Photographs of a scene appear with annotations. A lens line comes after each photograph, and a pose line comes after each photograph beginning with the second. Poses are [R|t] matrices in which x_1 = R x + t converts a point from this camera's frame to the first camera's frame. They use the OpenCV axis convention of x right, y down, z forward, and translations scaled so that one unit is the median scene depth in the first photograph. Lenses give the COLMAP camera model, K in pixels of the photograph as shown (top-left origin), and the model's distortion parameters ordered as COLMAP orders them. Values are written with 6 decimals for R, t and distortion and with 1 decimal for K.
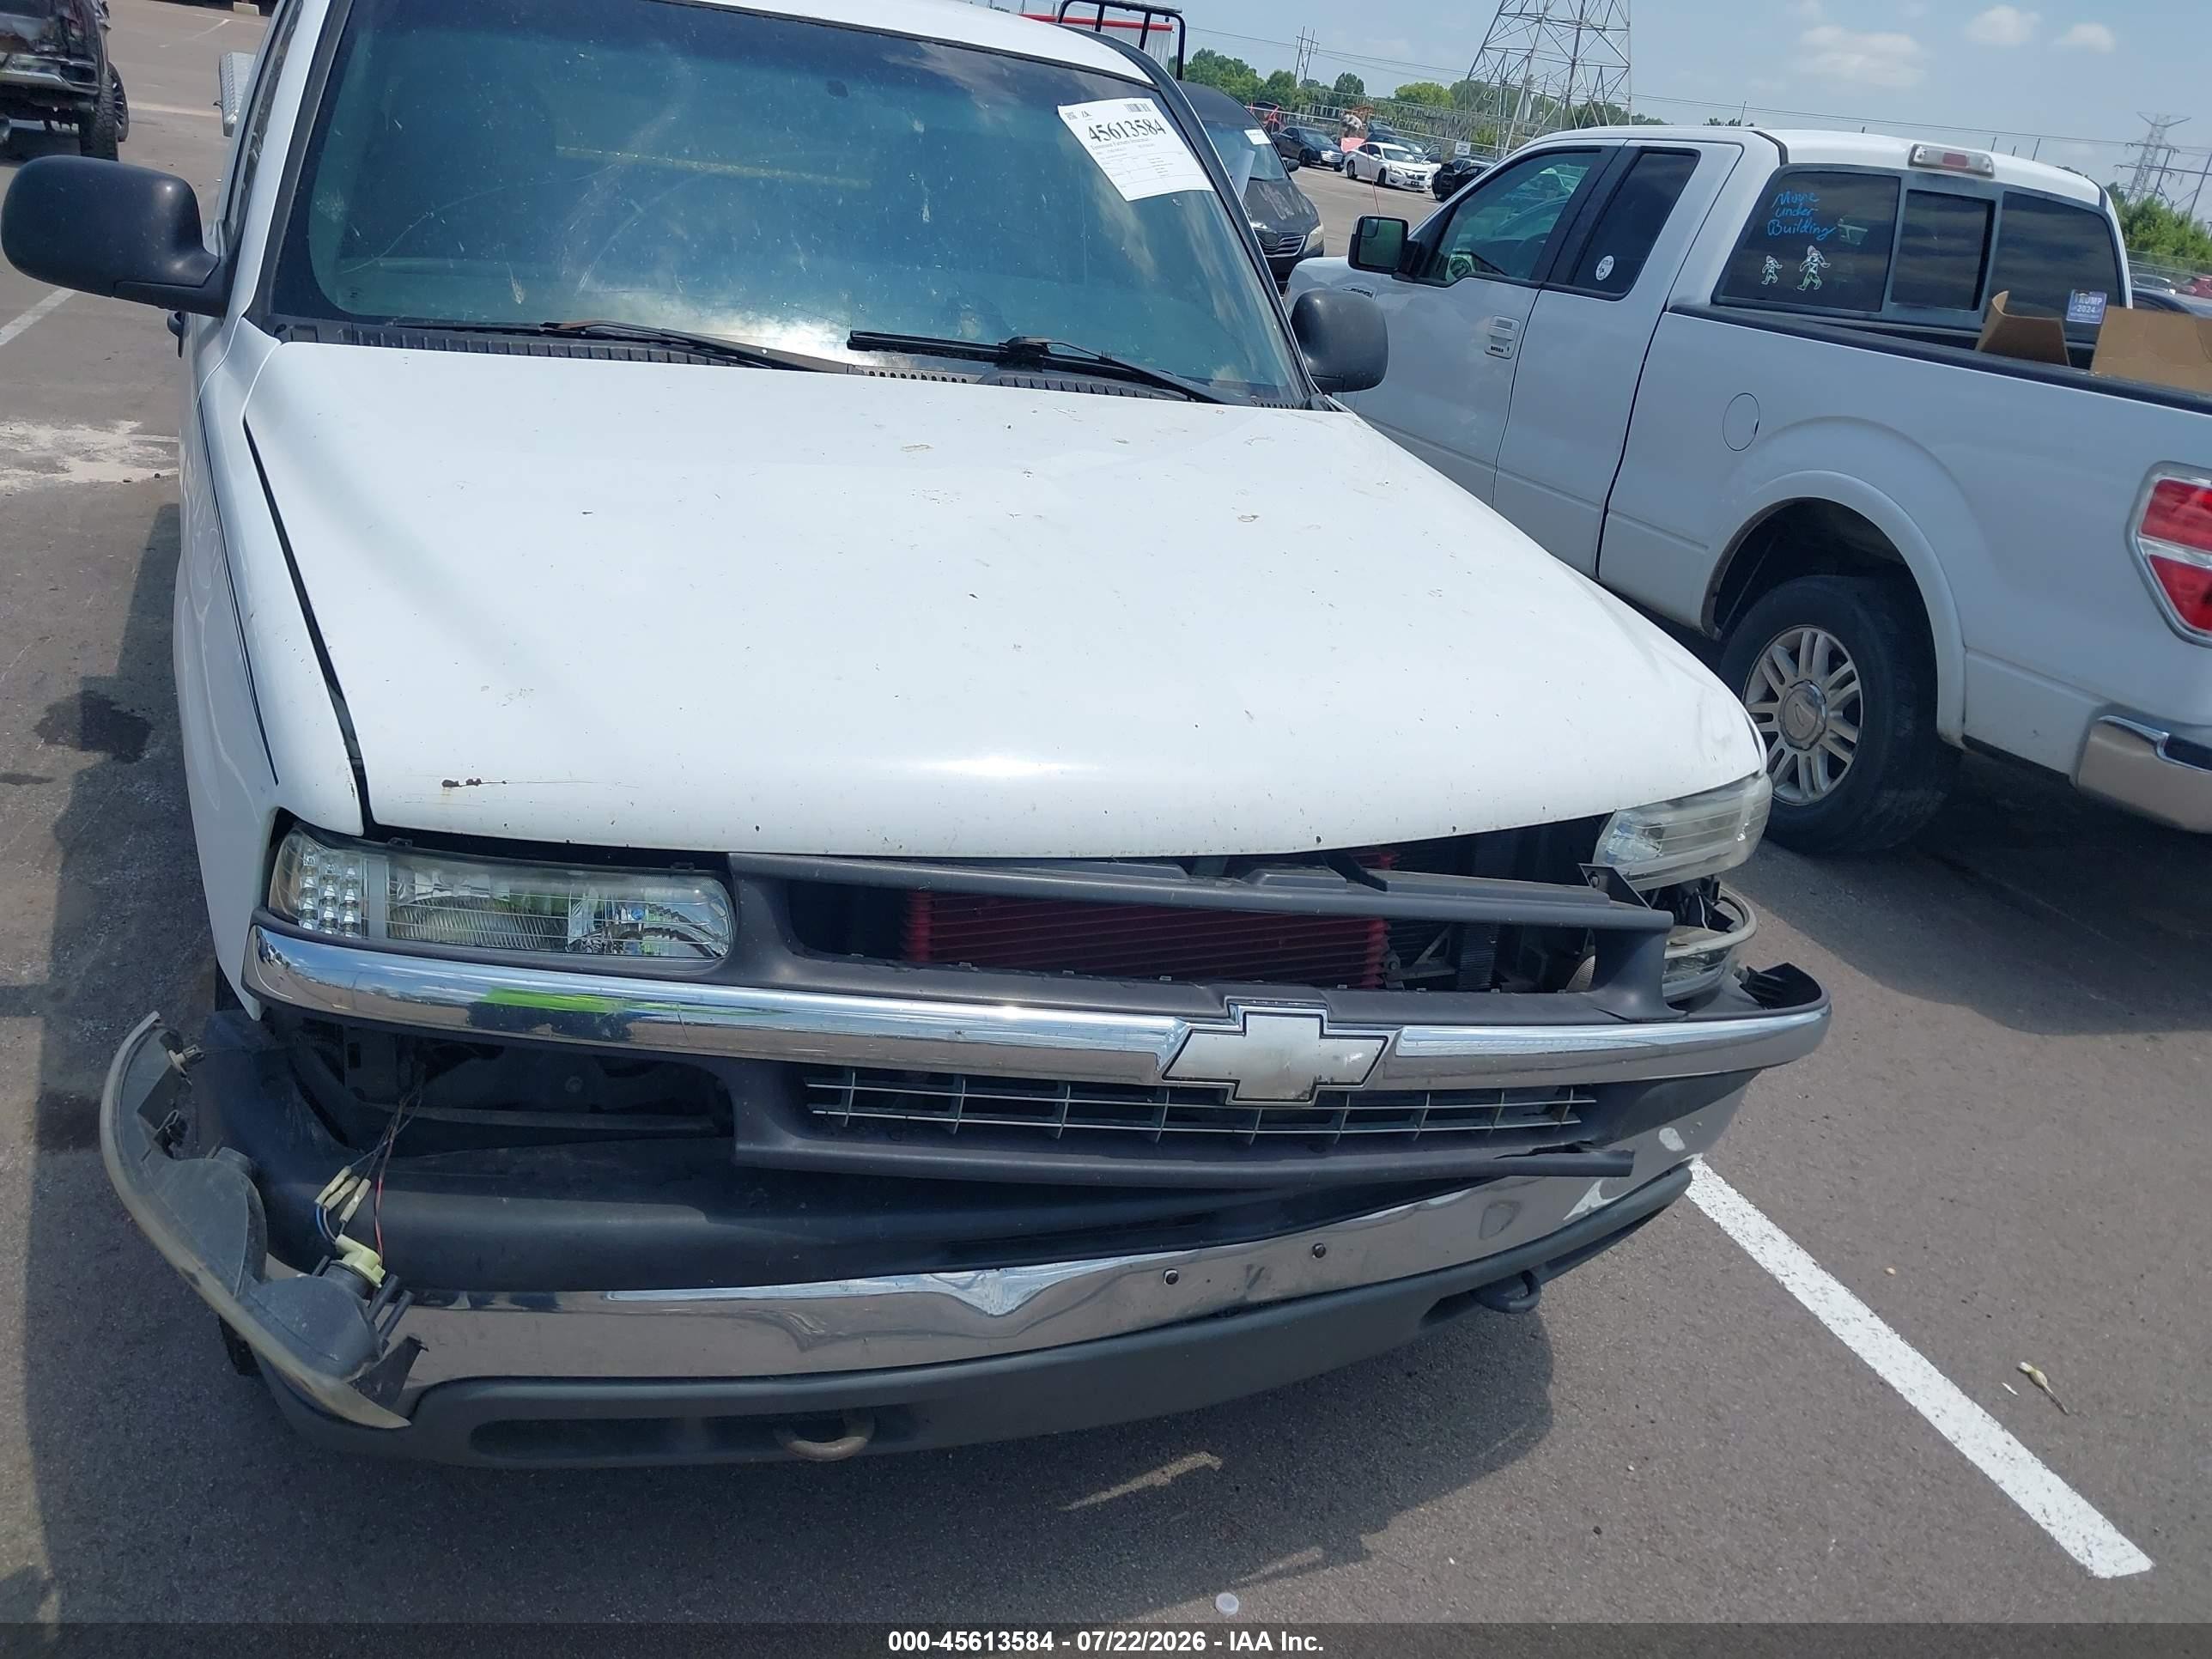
lens RADIAL K [[1795.4, 0, 1106.0], [0, 1795.4, 829.5], [0, 0, 1]] dist [-0.014217, 0.005056]
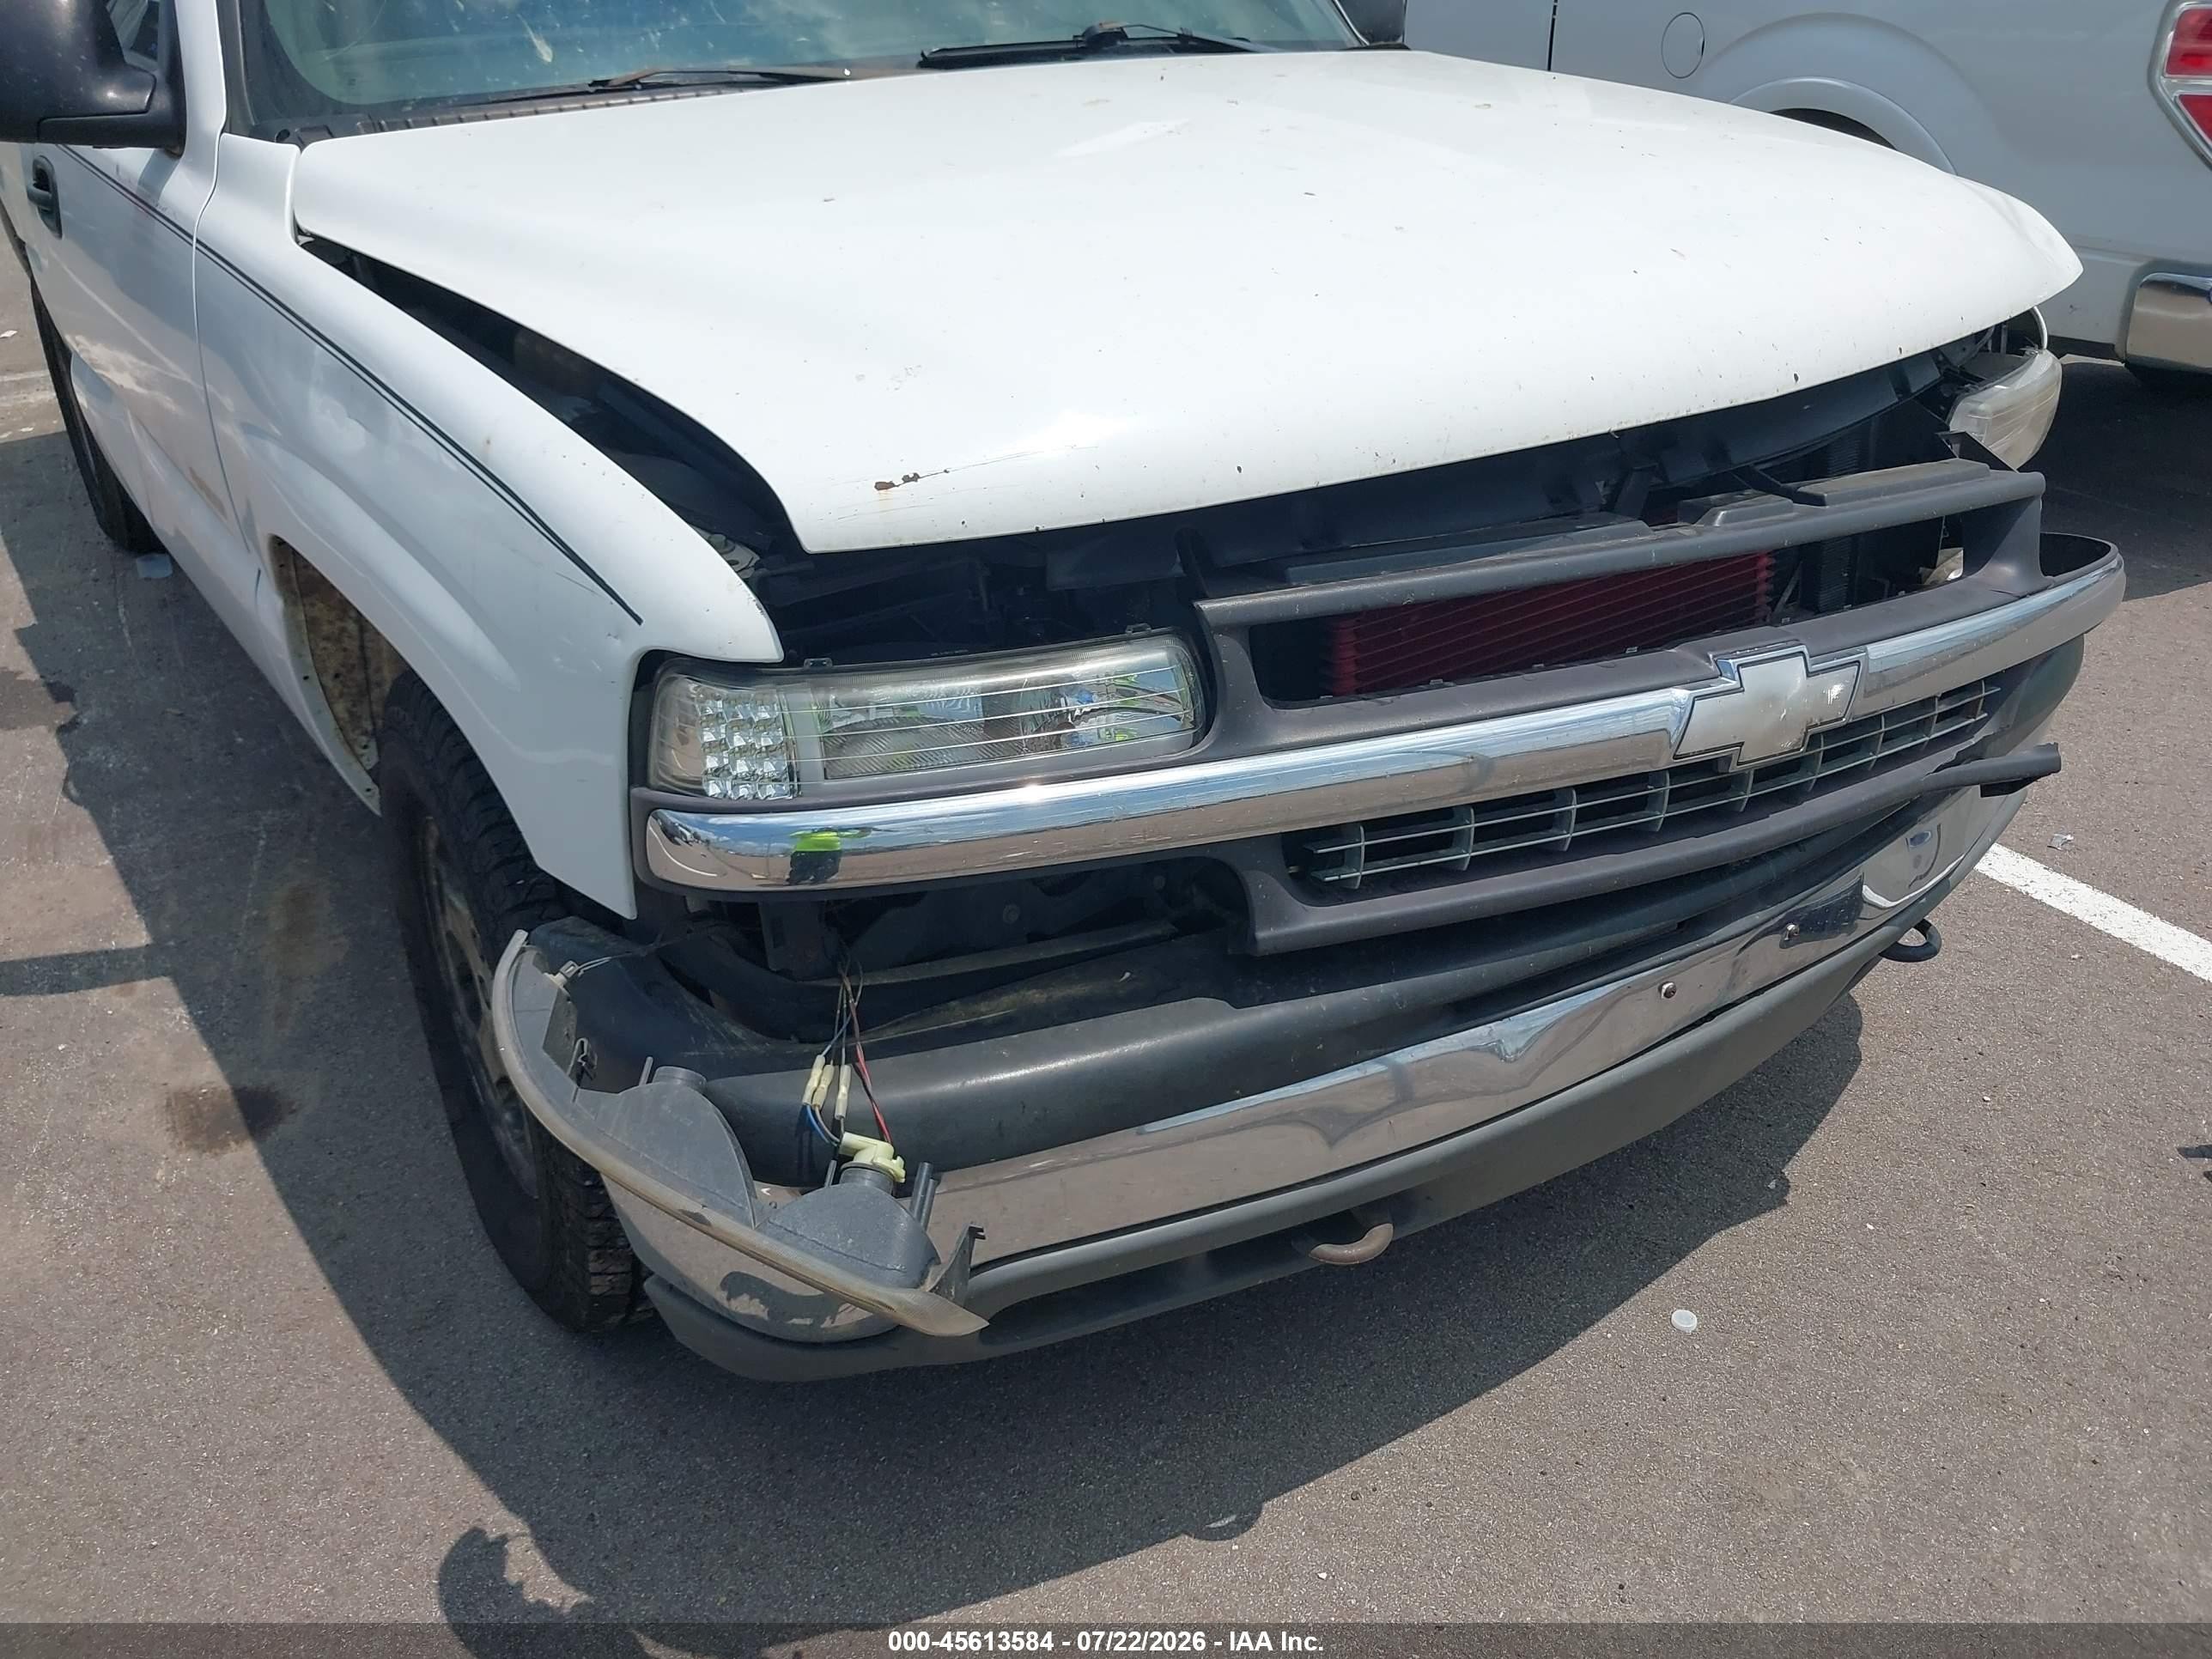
lens RADIAL K [[1804.7, 0, 1107.1], [0, 1804.7, 837.6], [0, 0, 1]] dist [-0.012848, 0.005928]
pose [[0.974443, -0.205623, 0.090442, -0.321554], [0.194071, 0.973368, 0.122027, 0.010730], [-0.113125, -0.101356, 0.988397, 0.146354]]
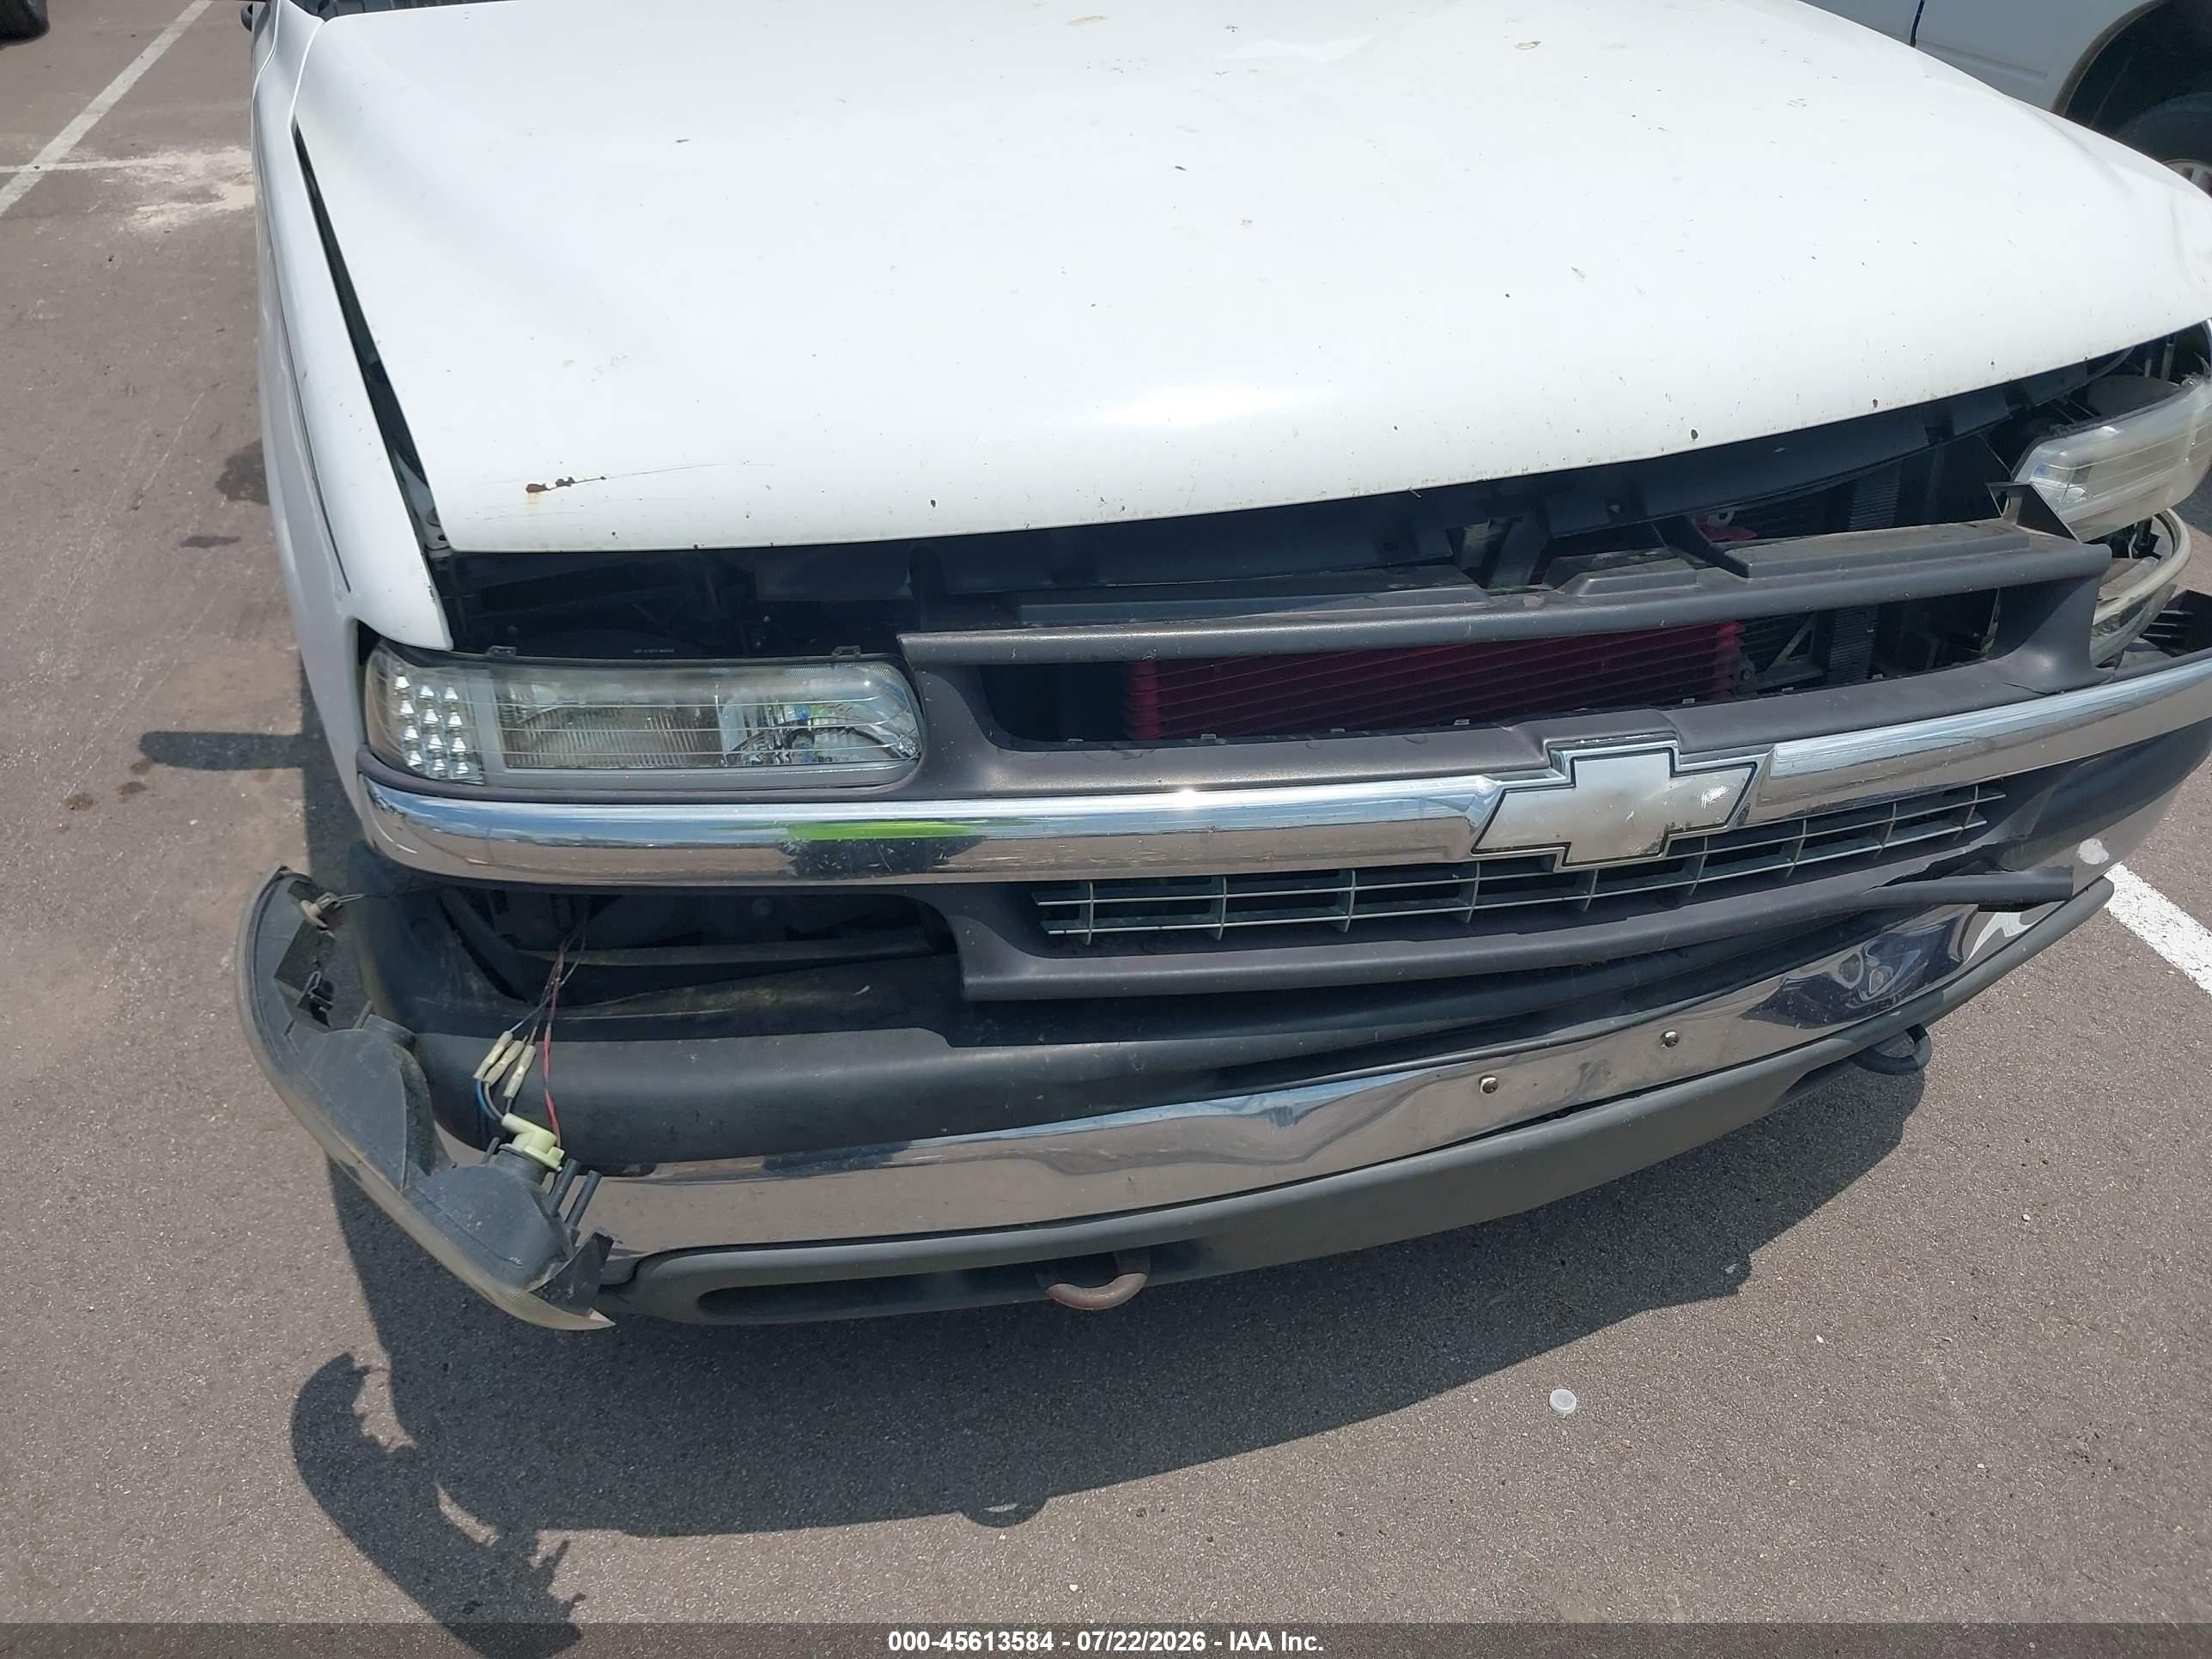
lens RADIAL K [[1795.4, 0, 1106.0], [0, 1795.4, 829.5], [0, 0, 1]] dist [-0.014217, 0.005056]
pose [[0.988521, -0.062417, -0.137588, -0.018878], [0.088276, 0.977669, 0.190710, -0.038706], [0.122612, -0.200666, 0.971956, 0.208558]]
